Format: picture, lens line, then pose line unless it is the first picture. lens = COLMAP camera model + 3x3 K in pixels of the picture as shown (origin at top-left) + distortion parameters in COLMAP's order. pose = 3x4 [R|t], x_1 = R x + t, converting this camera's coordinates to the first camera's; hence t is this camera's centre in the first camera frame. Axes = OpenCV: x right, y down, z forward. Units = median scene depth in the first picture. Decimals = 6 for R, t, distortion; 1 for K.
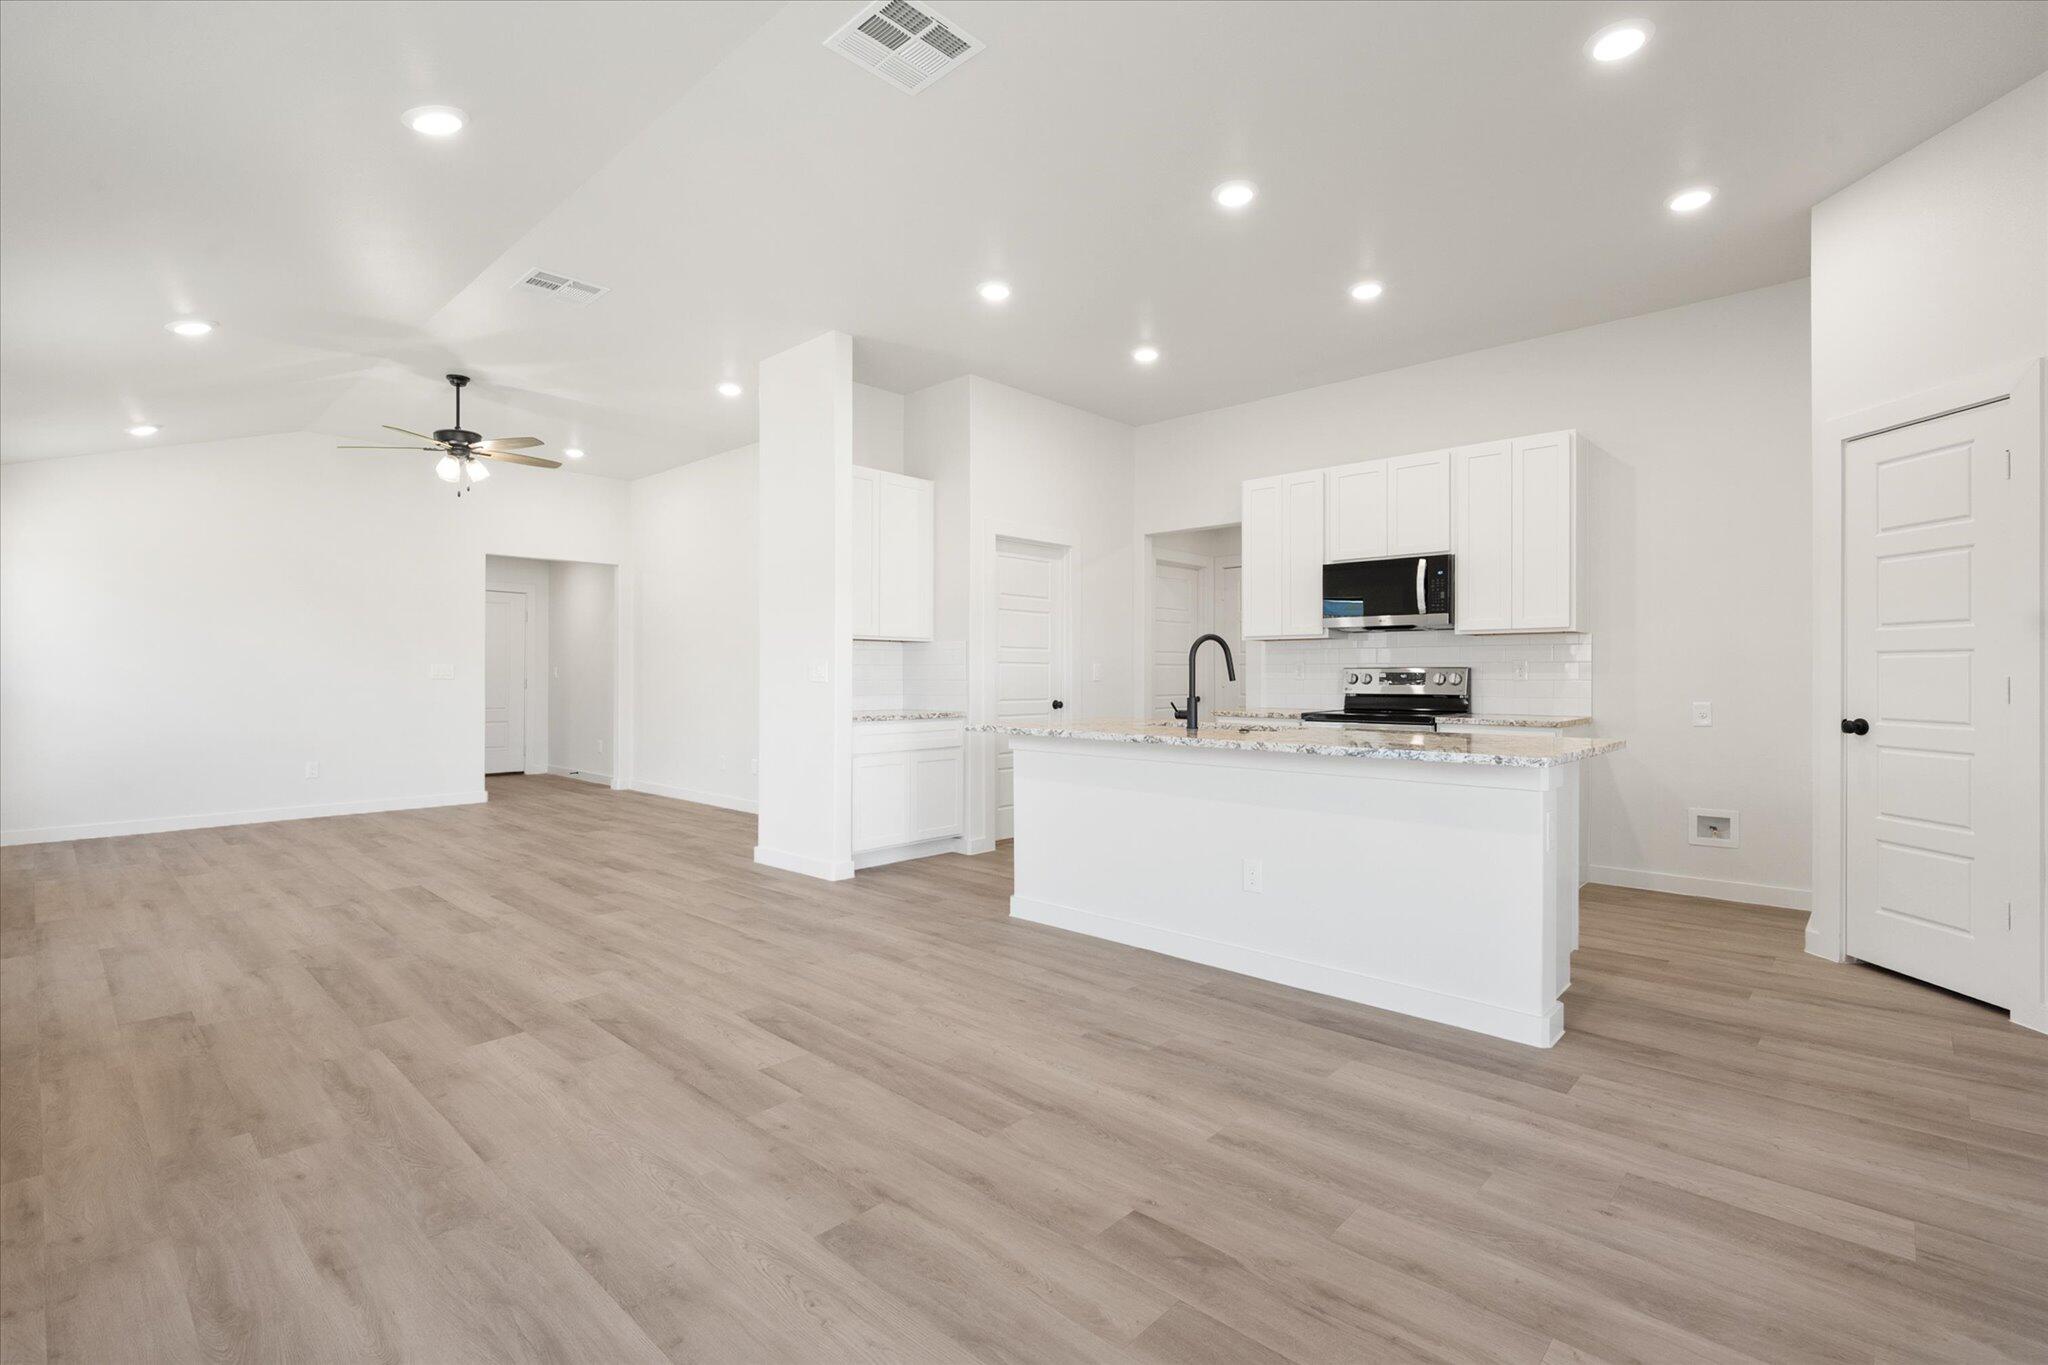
lens RADIAL K [[908.0, 0, 1017.1], [0, 908.0, 667.7], [0, 0, 1]] dist [-0.000651, -0.000295]
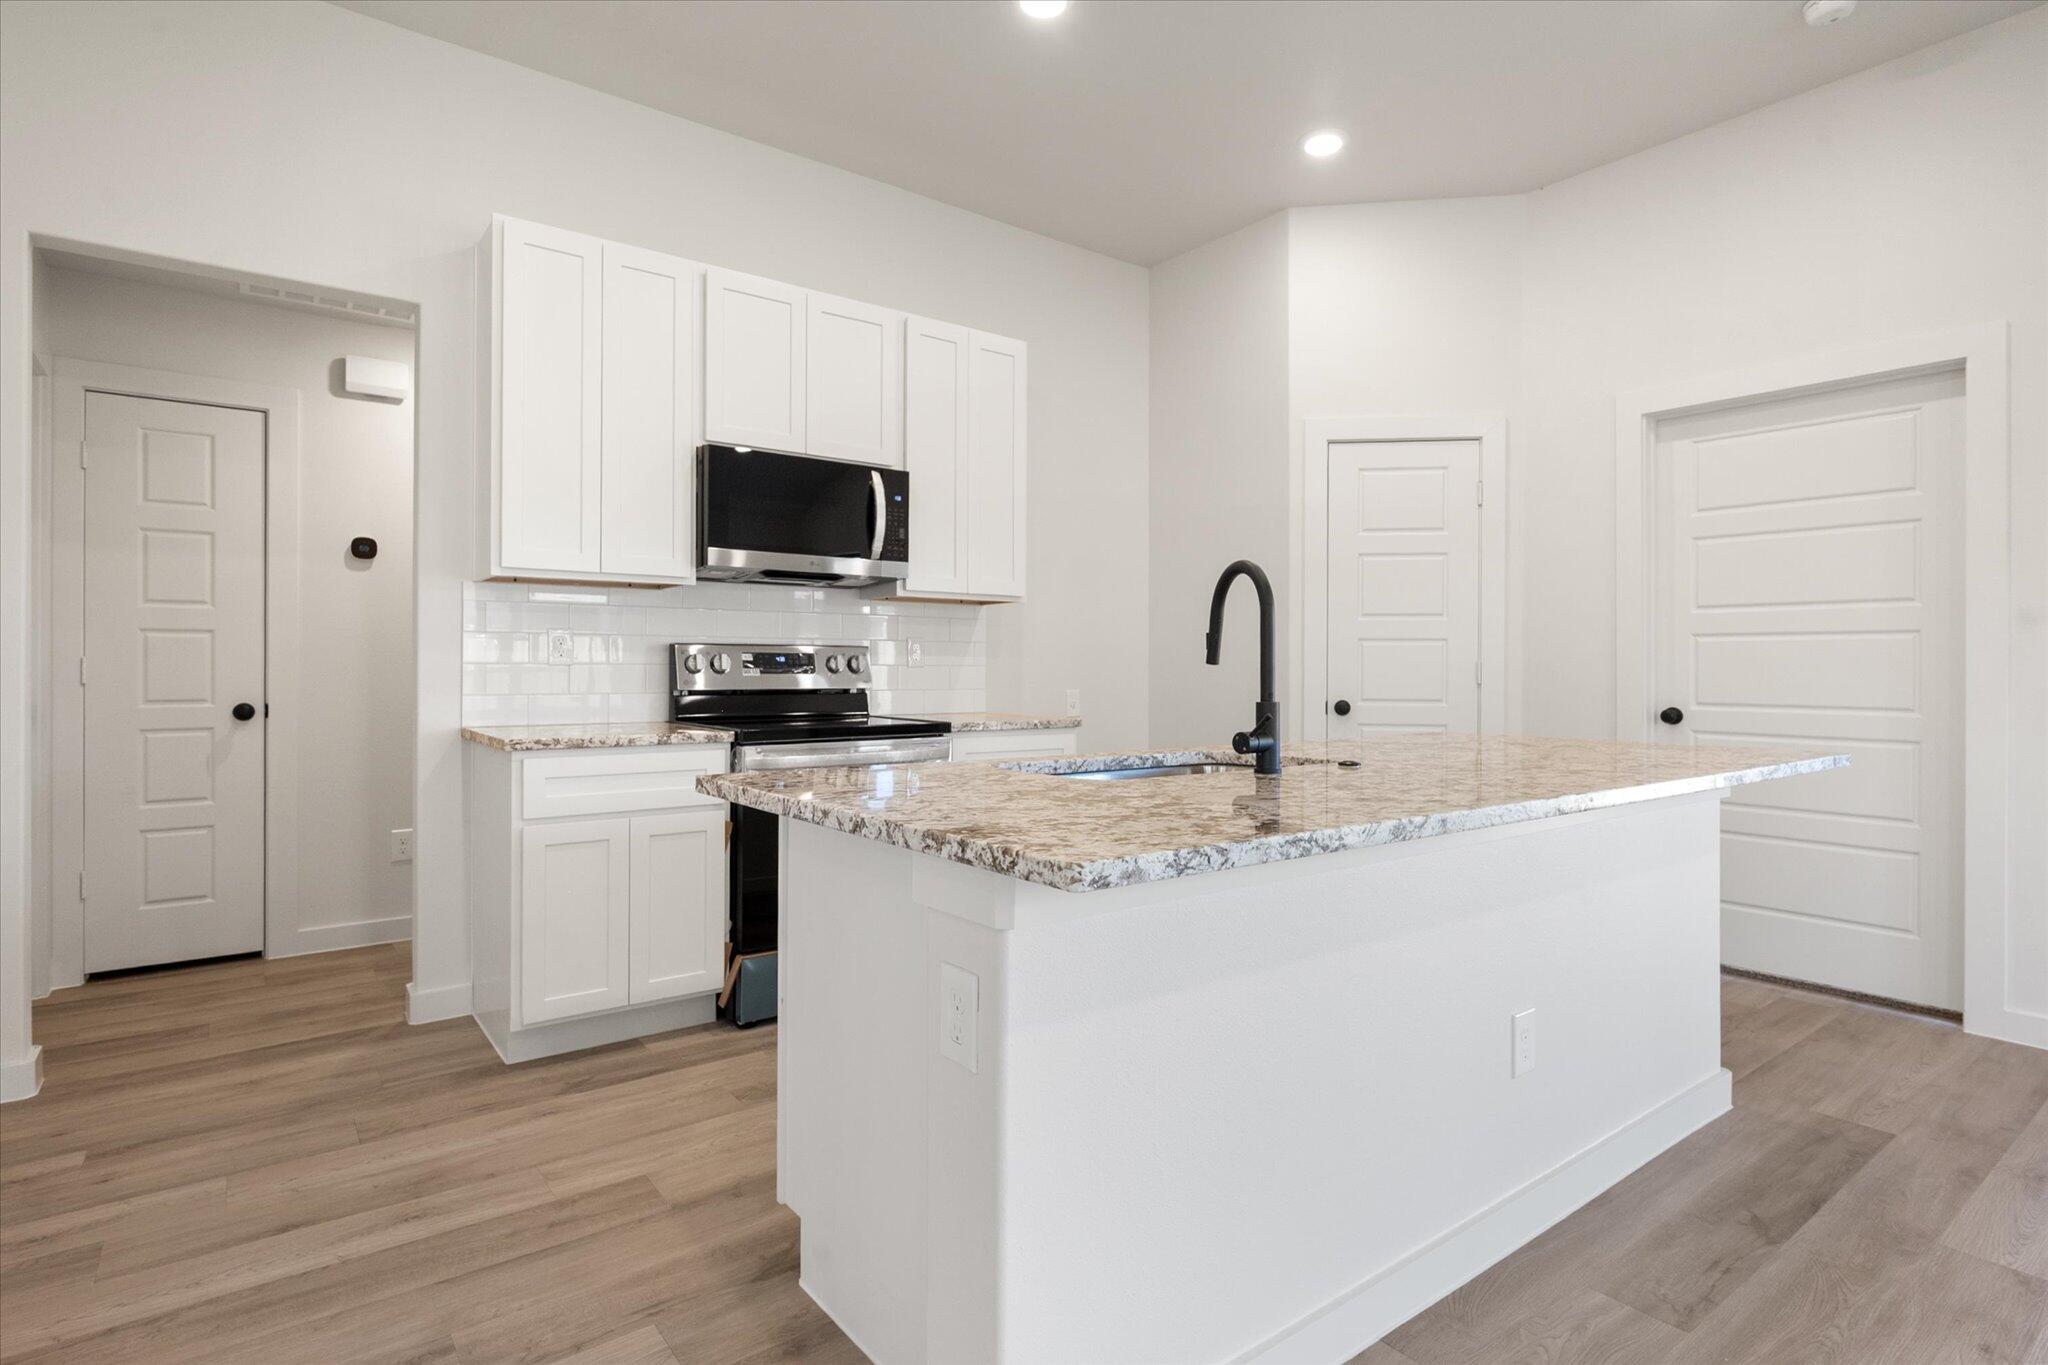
lens RADIAL K [[1031.2, 0, 1021.4], [0, 1031.2, 669.1], [0, 0, 1]] dist [-0.010945, -0.000313]
pose [[0.174408, 0.000169, 0.984673, -0.256274], [-0.011730, 0.999929, 0.001906, 0.015052], [-0.984604, -0.011883, 0.174397, 0.840648]]
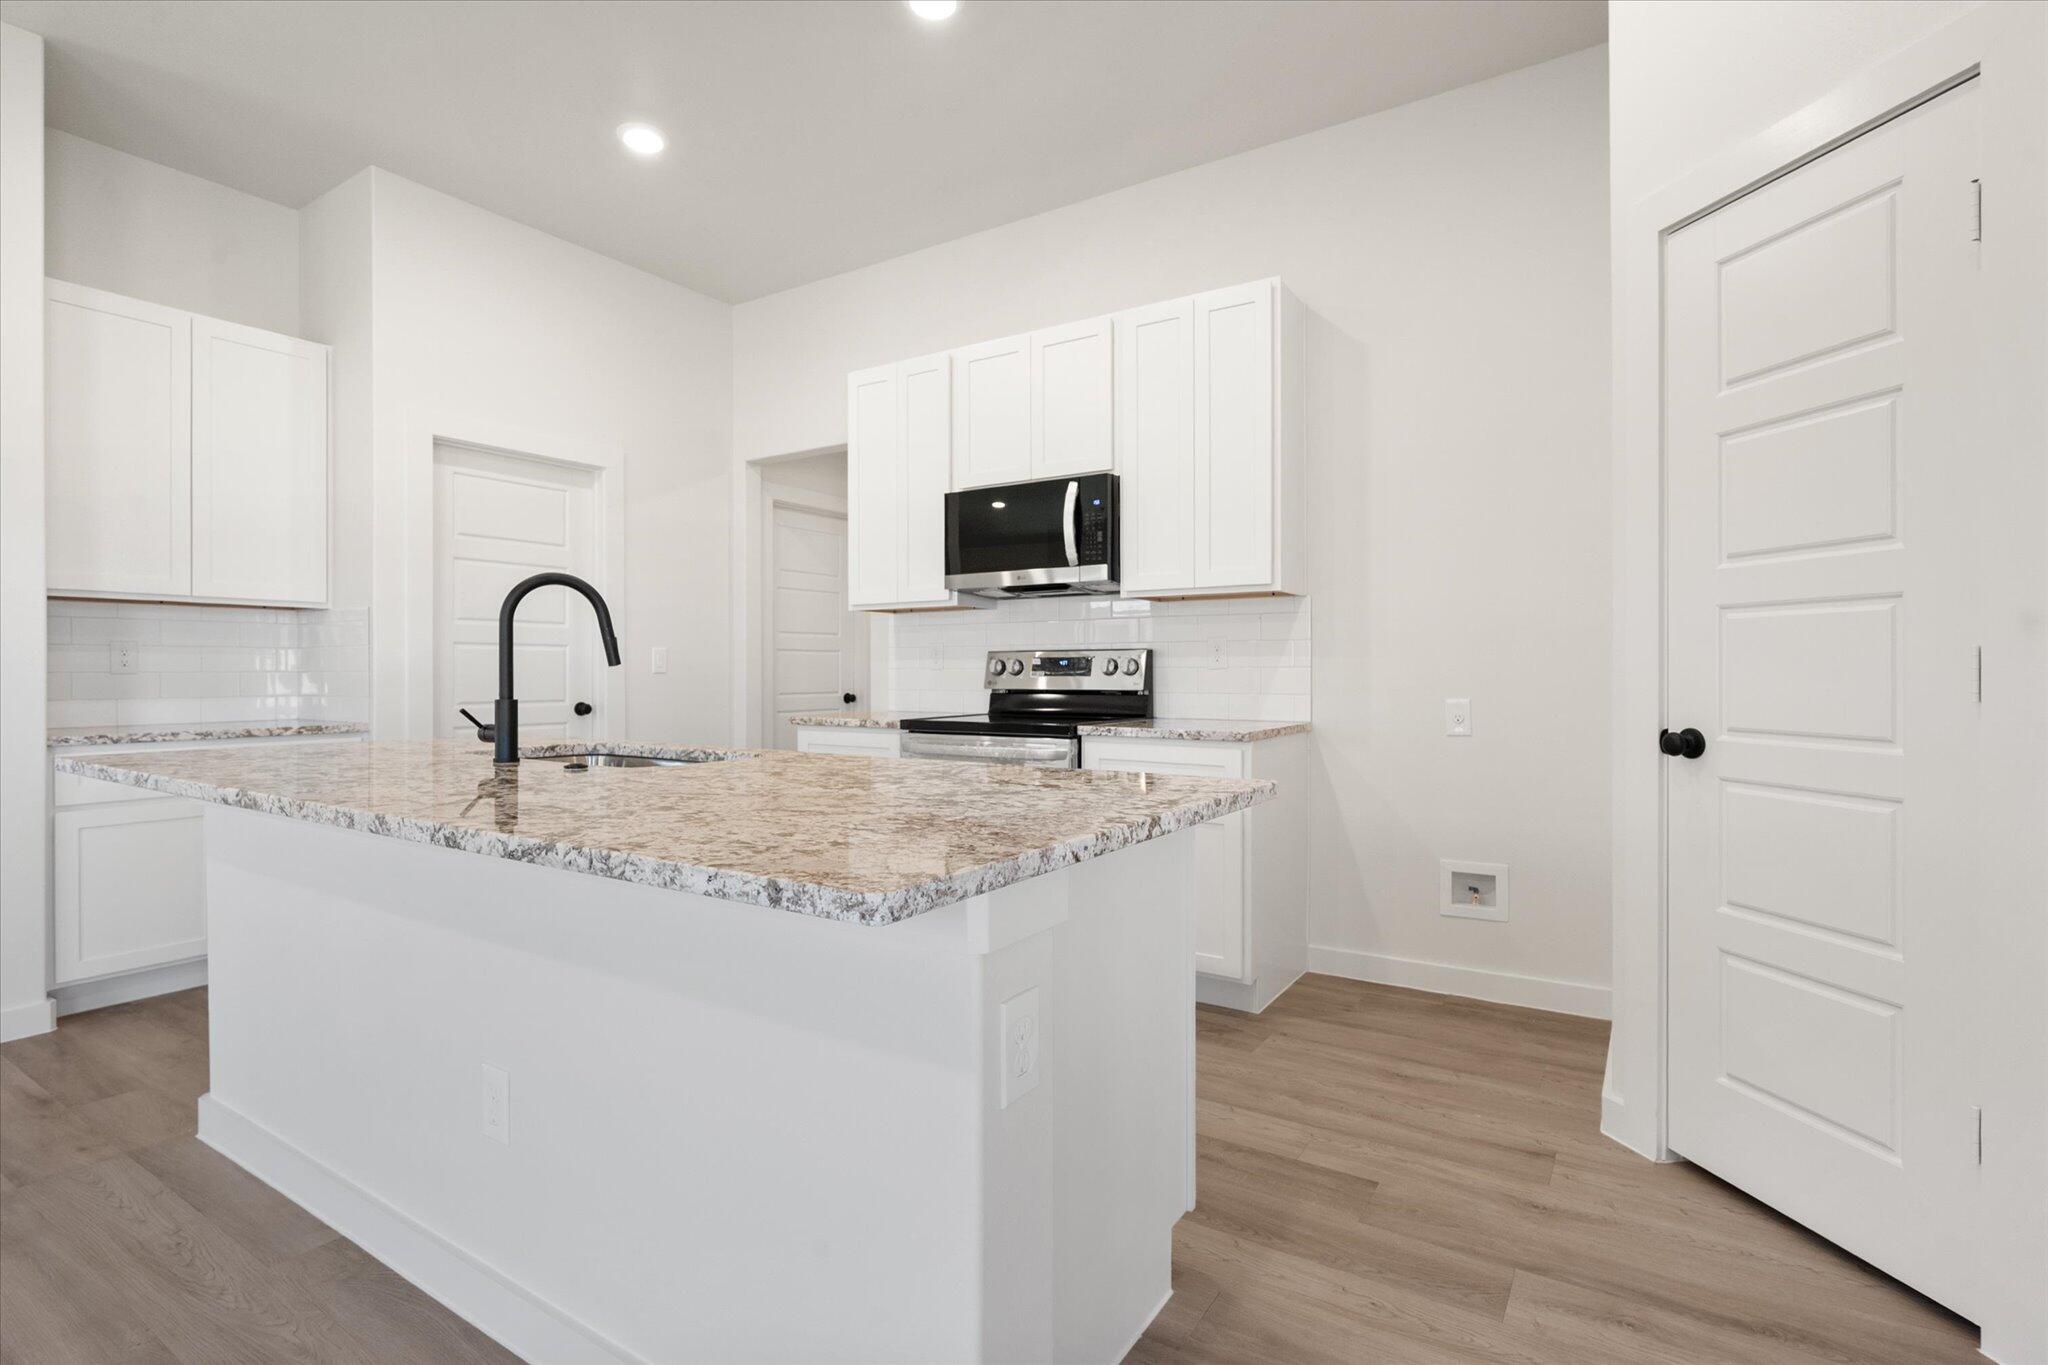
lens RADIAL K [[981.9, 0, 980.1], [0, 981.9, 663.5], [0, 0, 1]] dist [-0.001312, 0.000899]
pose [[0.987217, -0.001951, 0.159372, 0.290053], [0.001852, 0.999998, 0.000768, 0.010792], [-0.159373, -0.000463, 0.987218, 0.341553]]
